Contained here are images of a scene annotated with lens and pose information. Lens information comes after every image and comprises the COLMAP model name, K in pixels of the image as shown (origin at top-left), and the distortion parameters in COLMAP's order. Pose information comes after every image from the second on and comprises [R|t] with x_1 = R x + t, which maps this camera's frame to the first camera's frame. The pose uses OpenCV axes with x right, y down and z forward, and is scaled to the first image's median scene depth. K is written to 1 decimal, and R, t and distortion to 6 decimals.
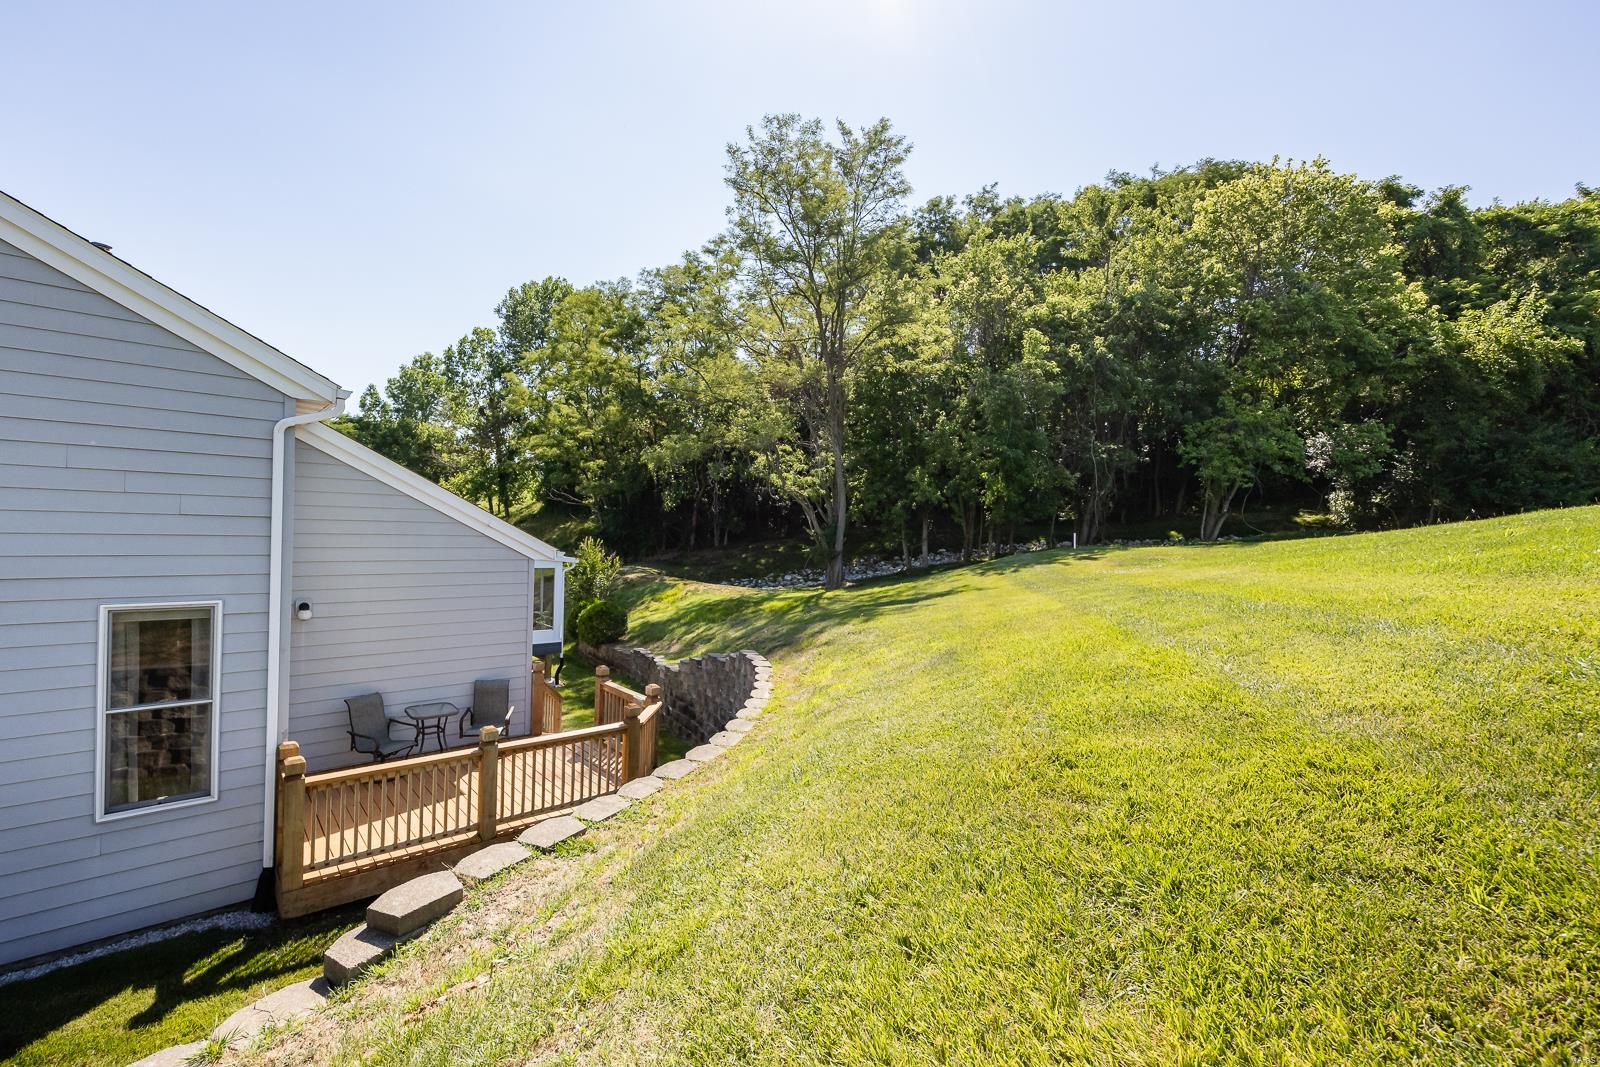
lens RADIAL K [[682.6, 0, 742.8], [0, 682.6, 531.3], [0, 0, 1]] dist [-0.000678, 0.000354]
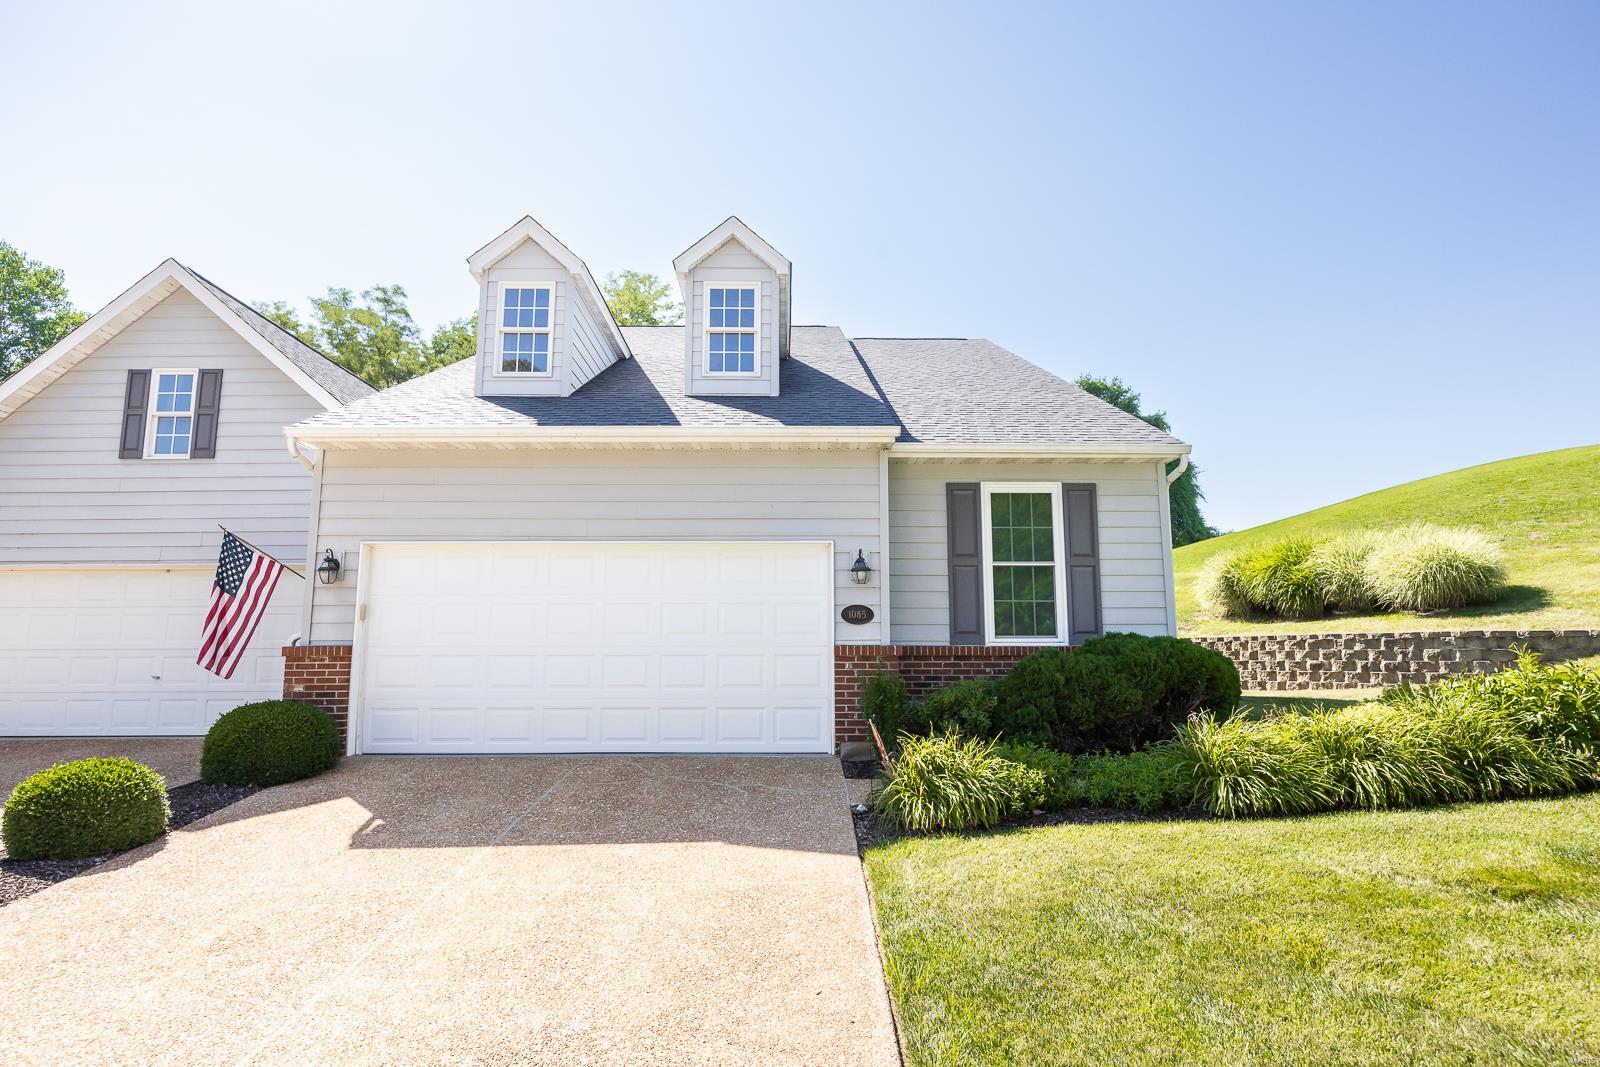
lens RADIAL K [[876.8, 0, 800.0], [0, 876.8, 533.5], [0, 0, 1]] dist [-0.003571, -0.001273]
pose [[0.630252, 0.071665, 0.773076, -1.005615], [0.025665, 0.993263, -0.113000, 0.074220], [-0.775966, 0.091059, 0.624167, -0.215587]]
